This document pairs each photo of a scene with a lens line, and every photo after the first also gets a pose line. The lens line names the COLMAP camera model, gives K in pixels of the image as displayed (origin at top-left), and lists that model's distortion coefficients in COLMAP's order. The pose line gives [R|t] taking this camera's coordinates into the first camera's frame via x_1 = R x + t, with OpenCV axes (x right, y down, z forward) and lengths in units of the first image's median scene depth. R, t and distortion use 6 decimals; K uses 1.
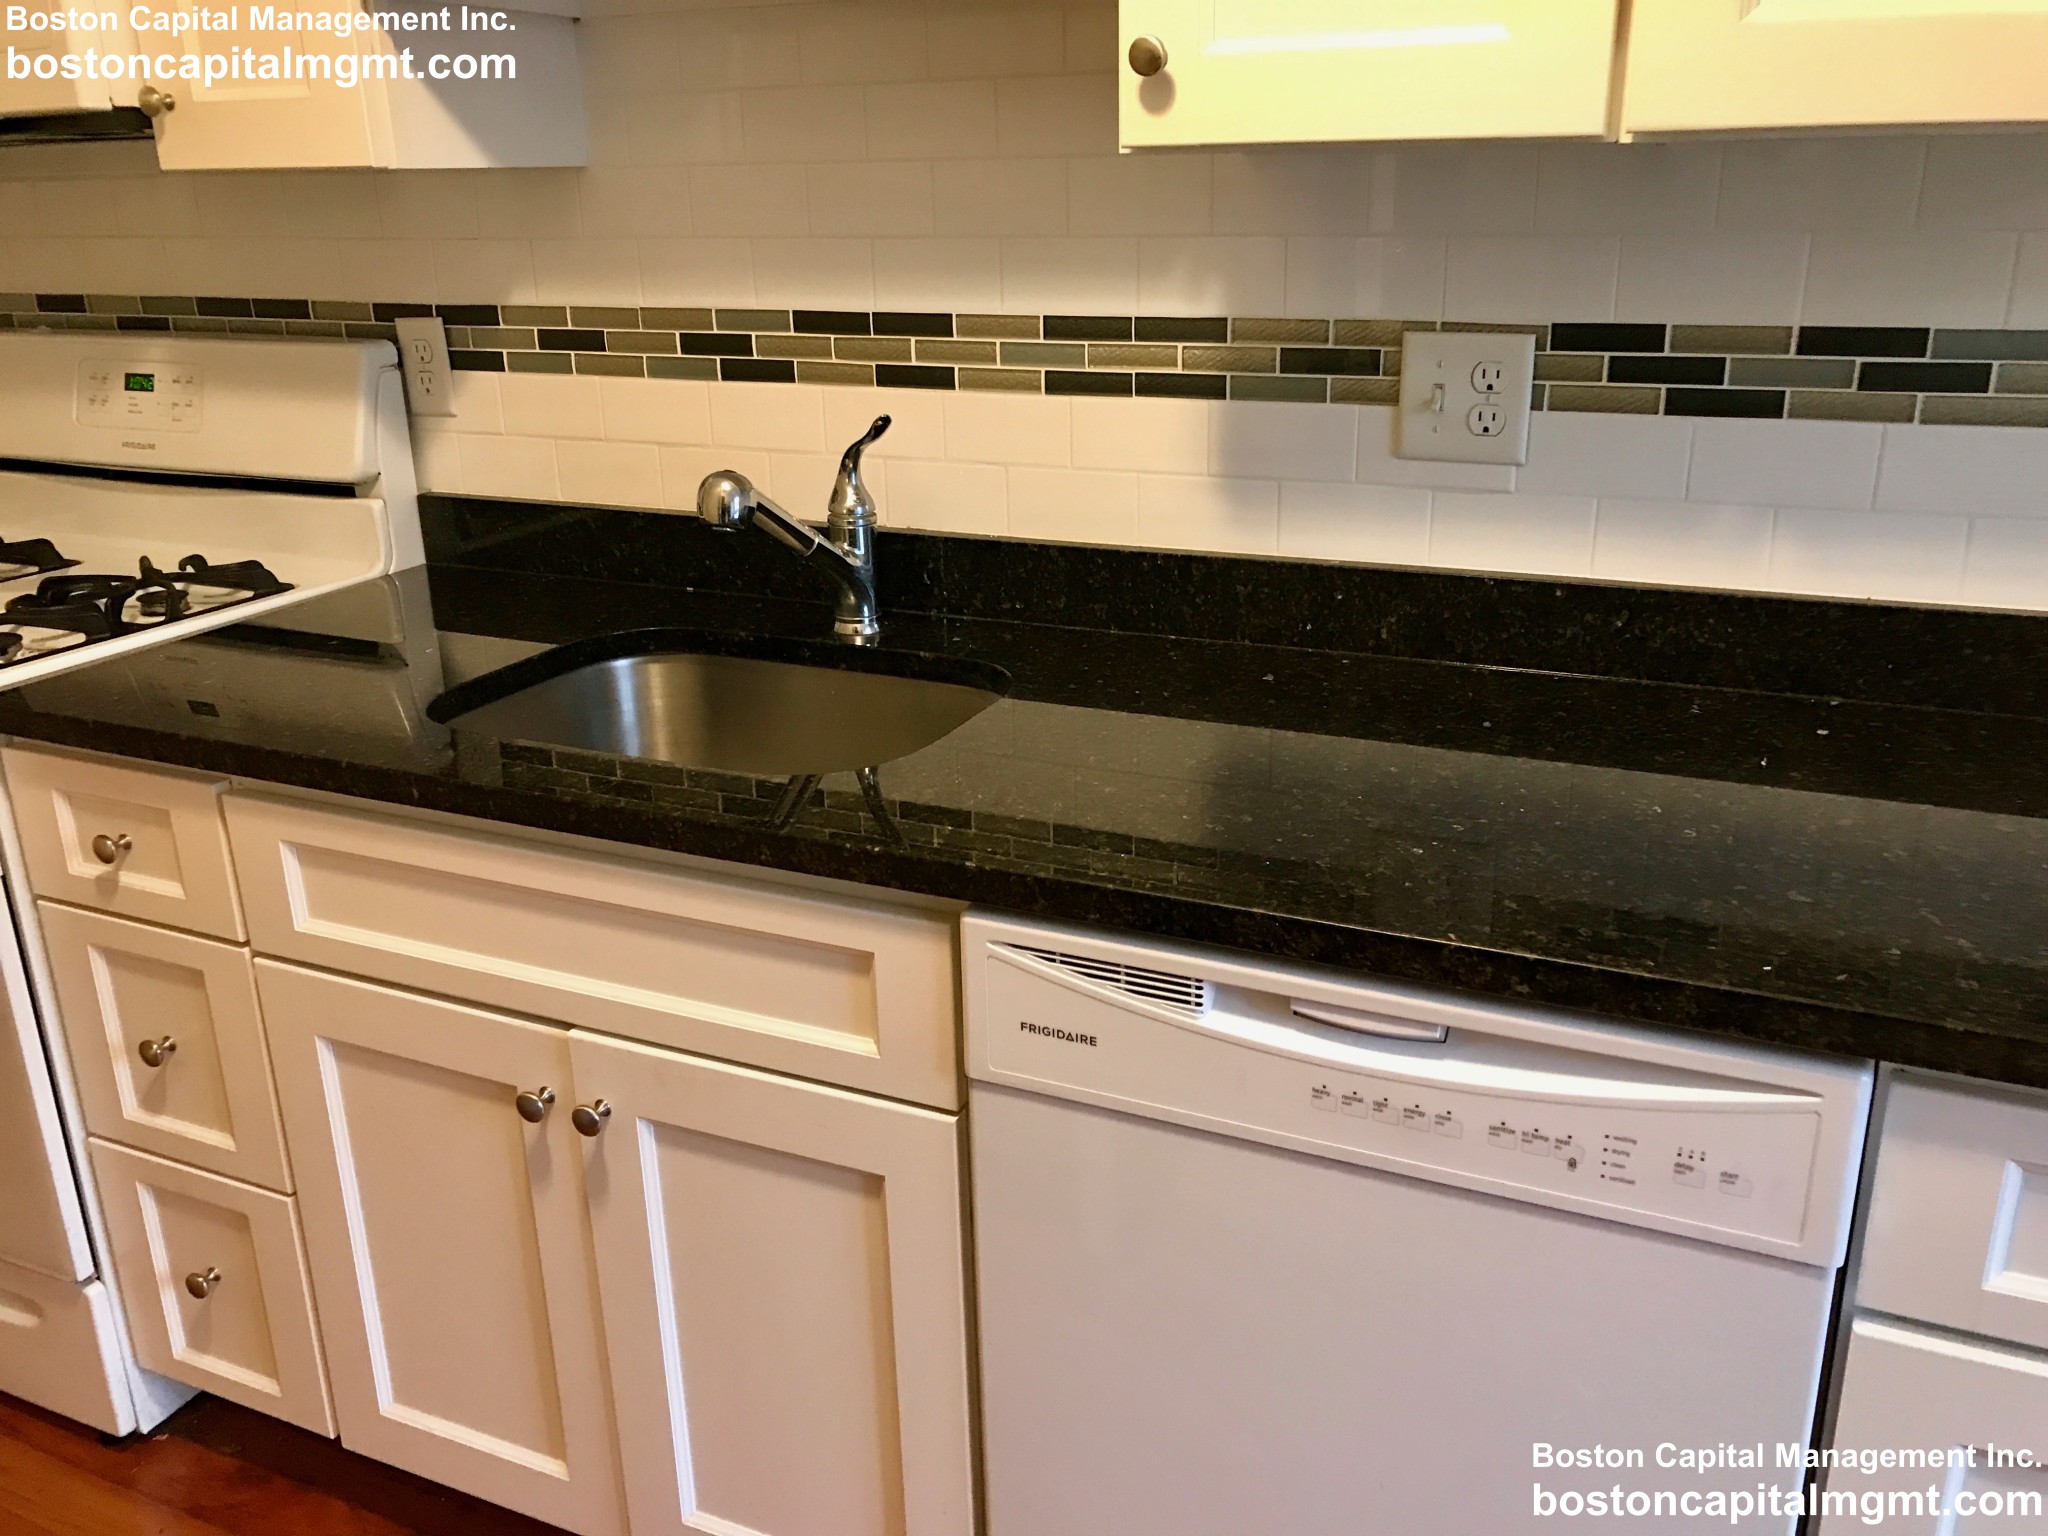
lens RADIAL K [[1684.7, 0, 1034.2], [0, 1684.7, 757.4], [0, 0, 1]] dist [0.014488, 0.001507]
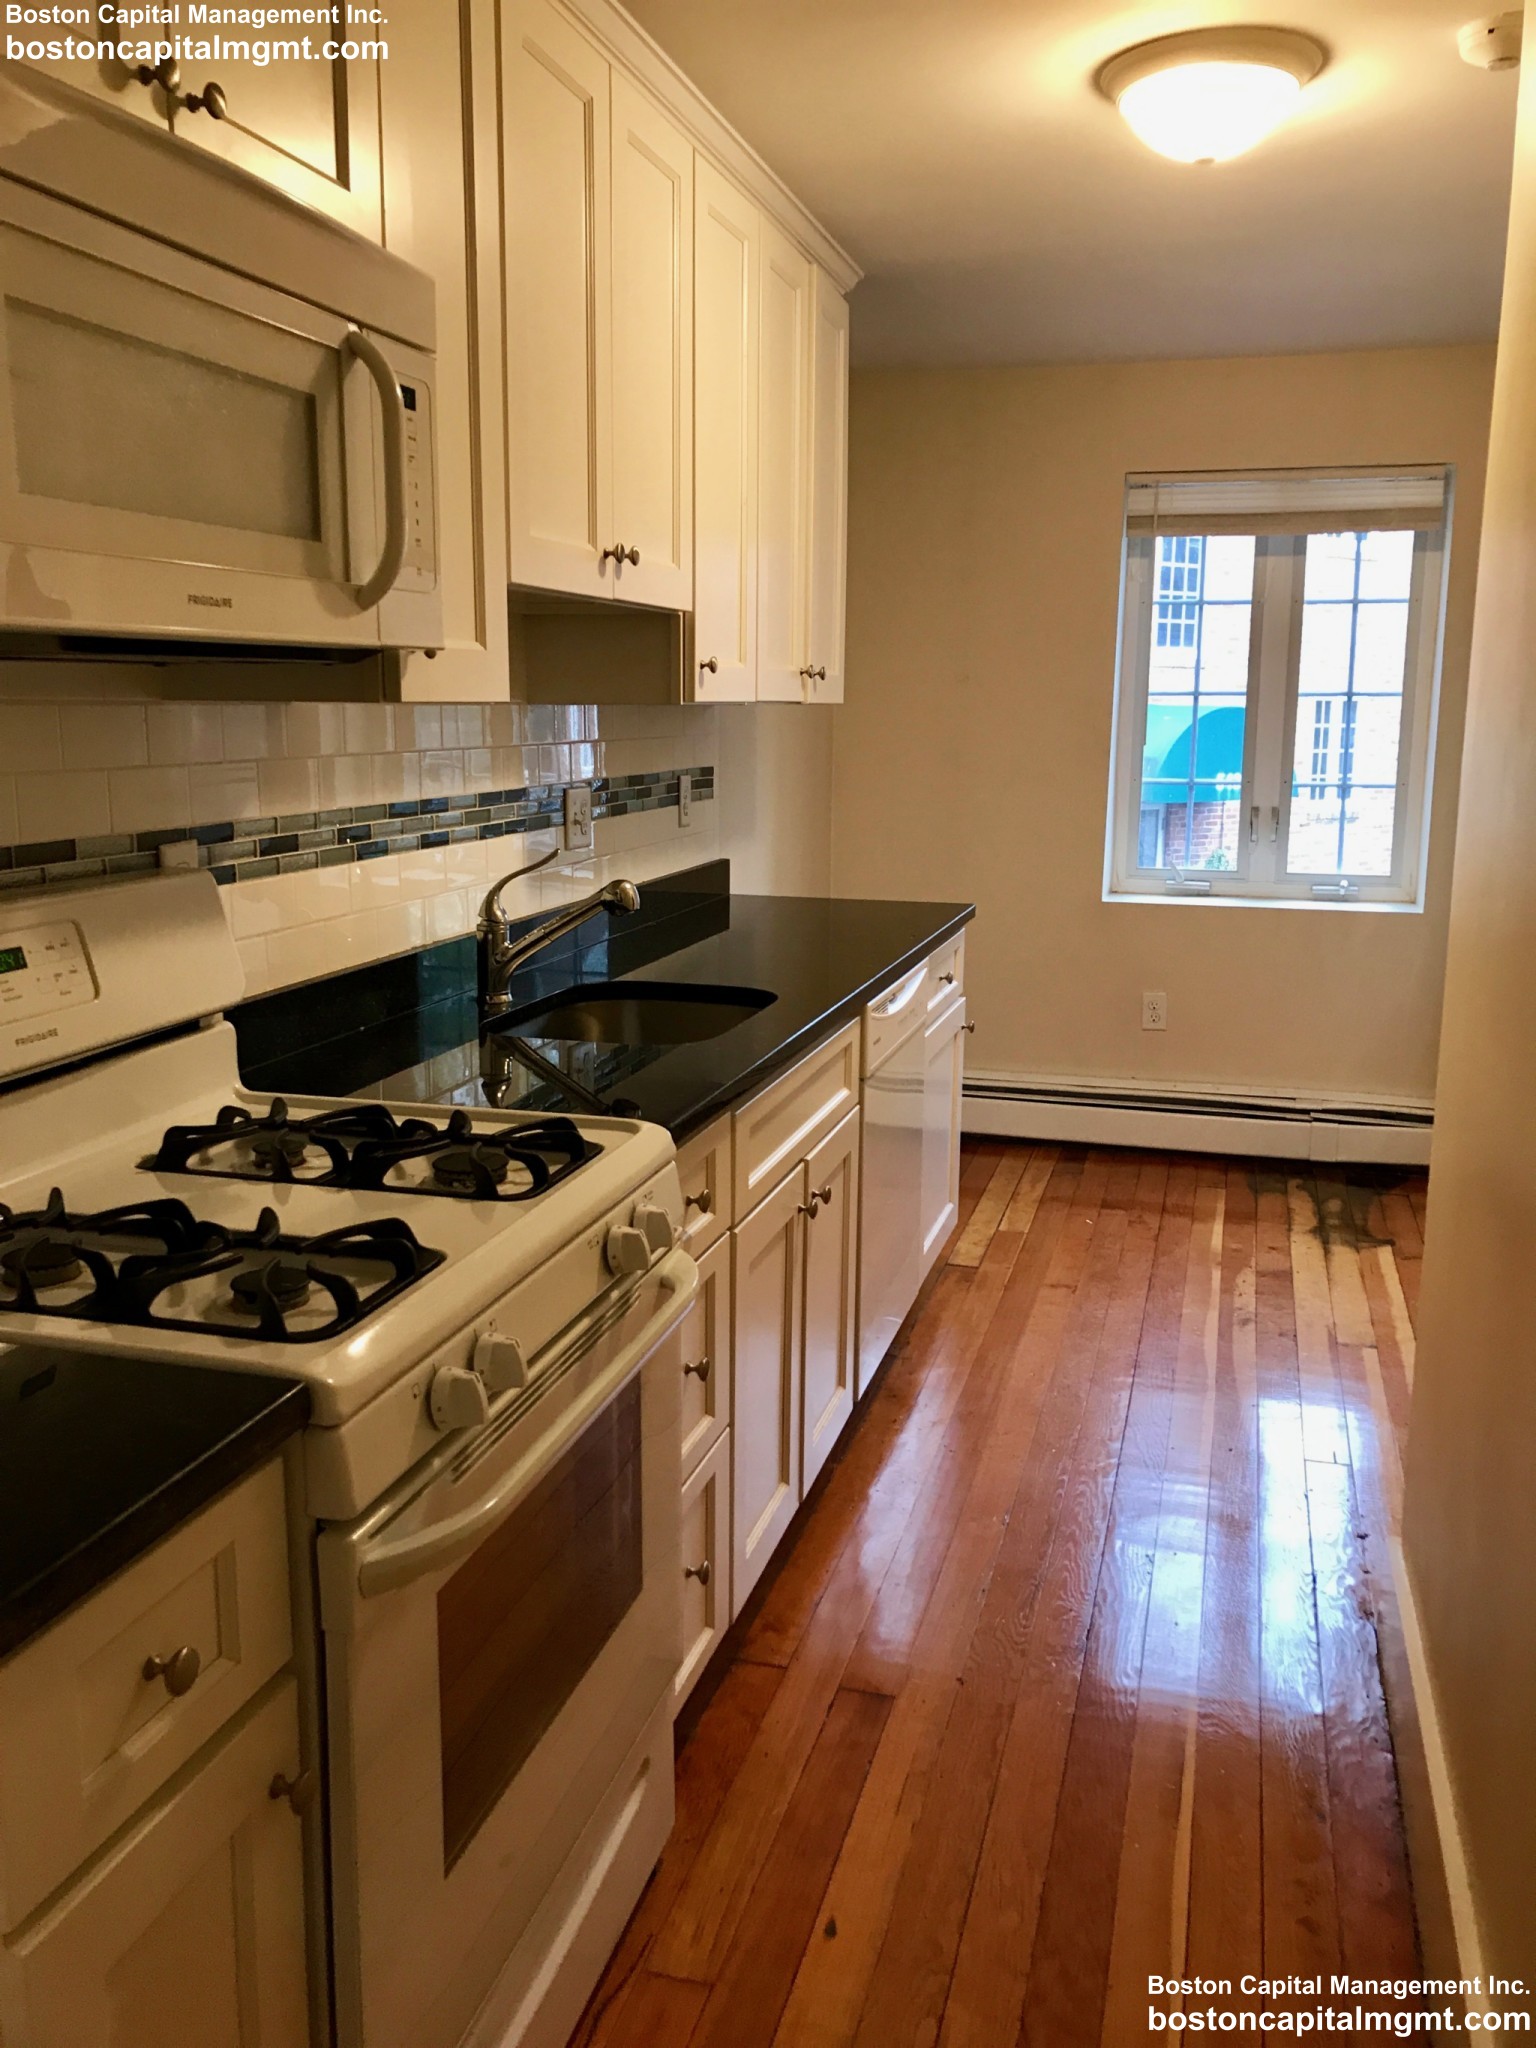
lens RADIAL K [[1684.7, 0, 769.2], [0, 1684.7, 993.7], [0, 0, 1]] dist [0.014488, 0.001507]
pose [[-0.145425, -0.153897, 0.977327, -1.616319], [0.319293, 0.927672, 0.193589, -0.298403], [-0.936431, 0.340206, -0.085768, 0.908752]]
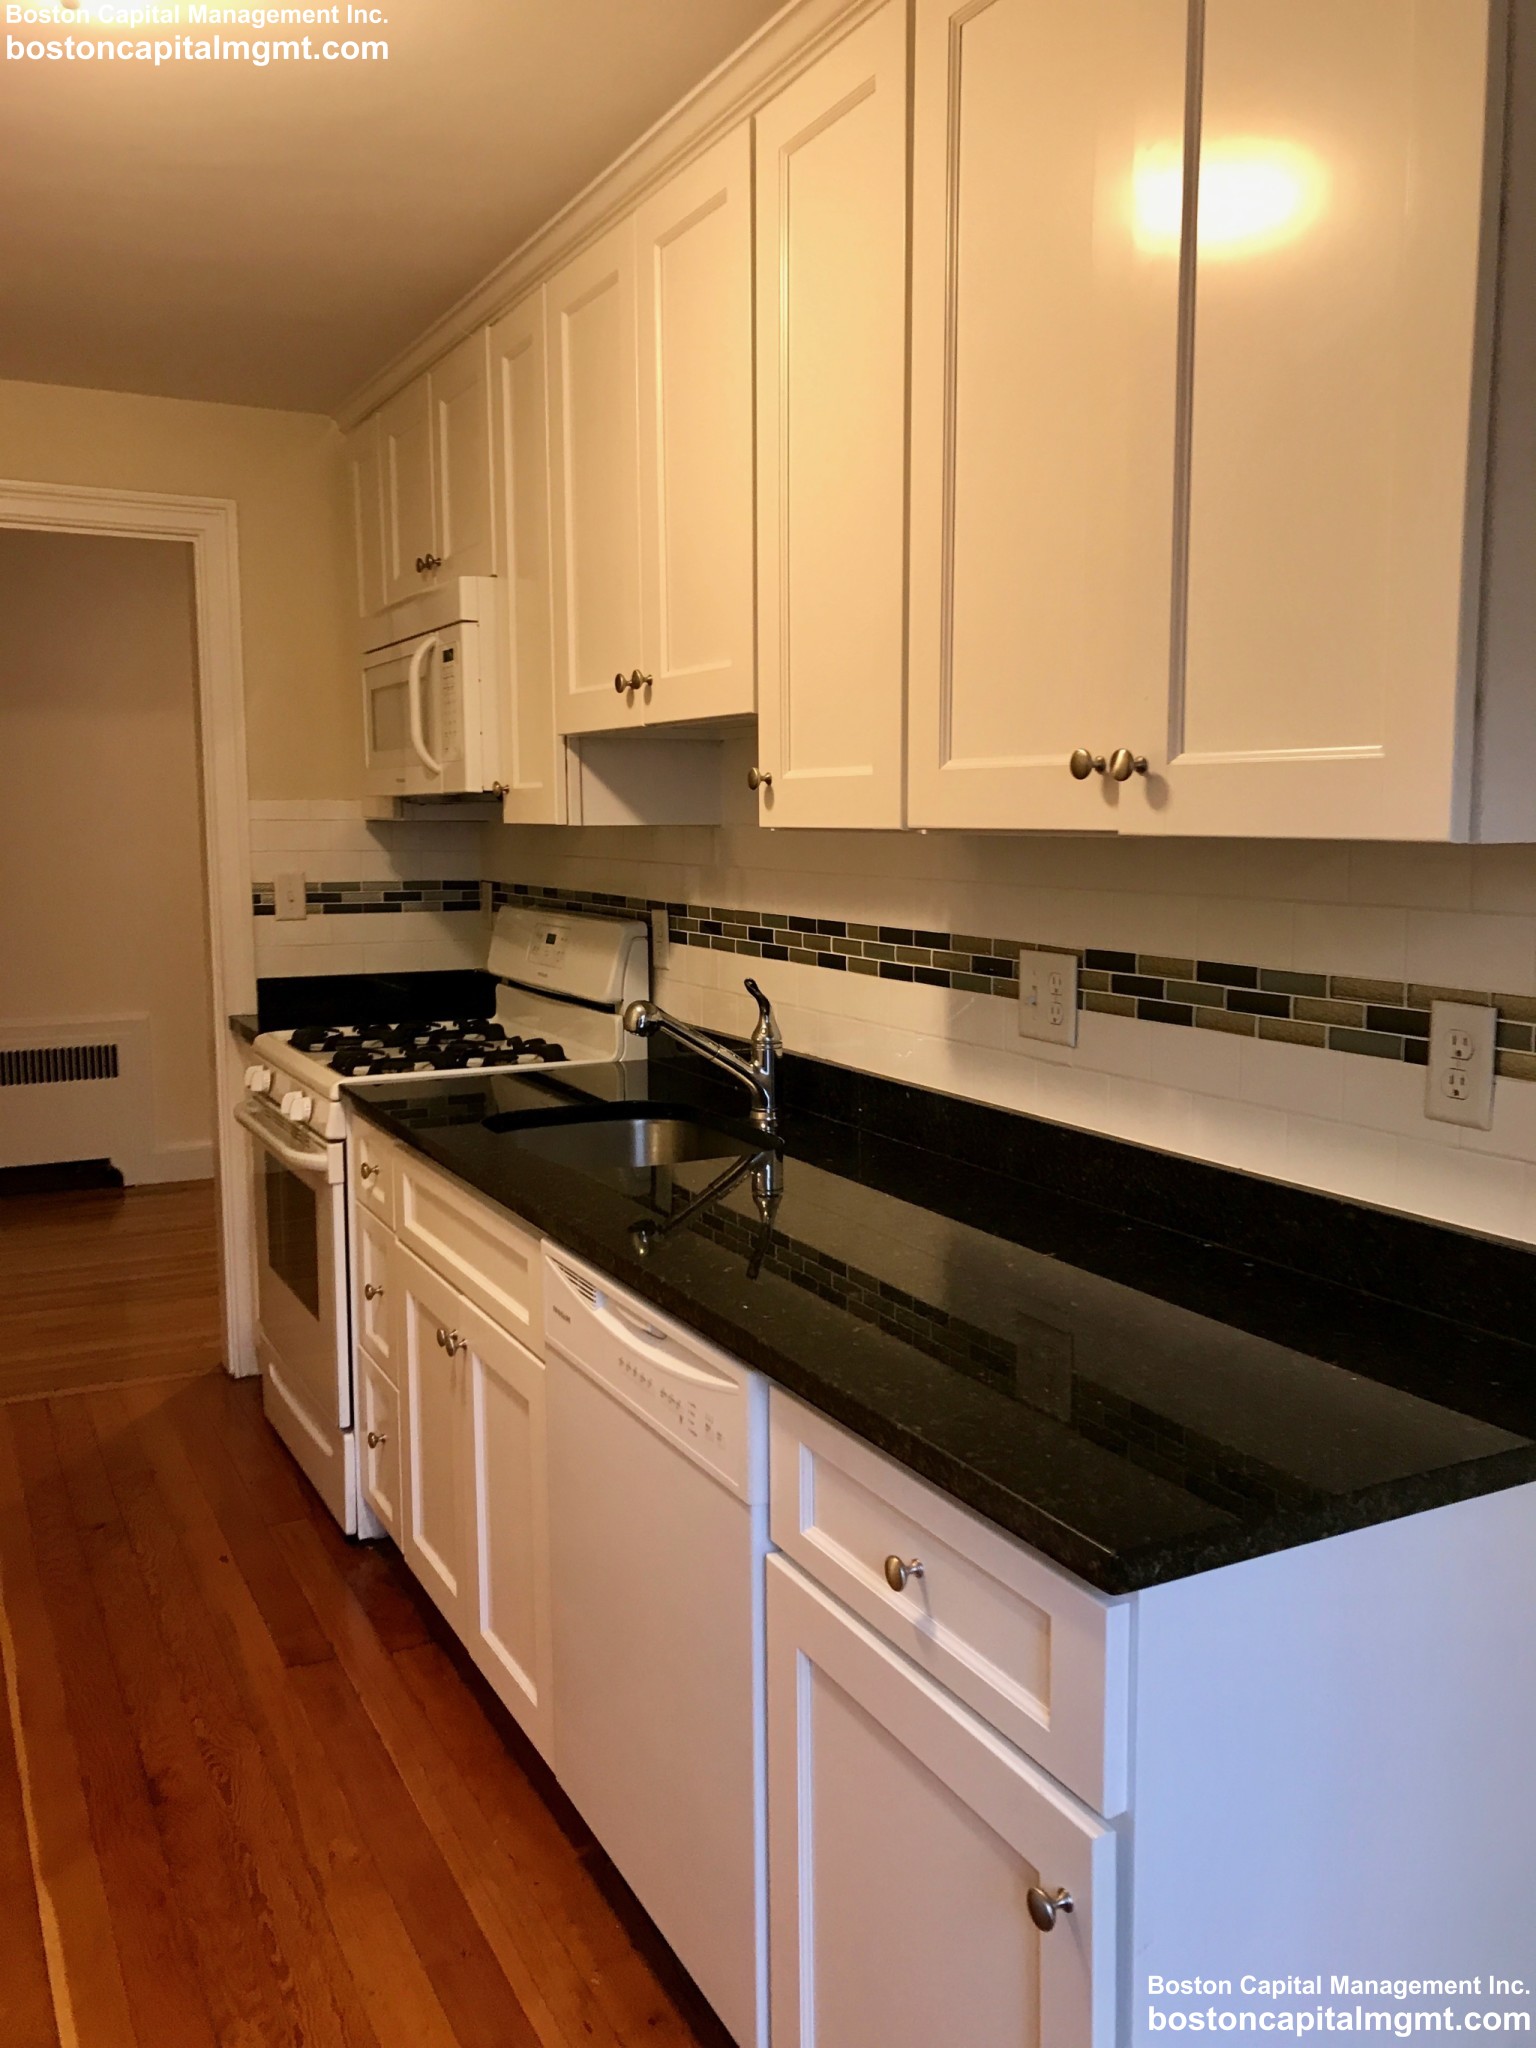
lens RADIAL K [[1669.3, 0, 768.0], [0, 1669.3, 1024.0], [0, 0, 1]] dist [0.067134, 0.000068]
pose [[0.784982, 0.093950, -0.612354, 0.822479], [-0.214442, 0.968537, -0.126299, 0.031687], [0.581221, 0.230457, 0.780430, -0.197598]]
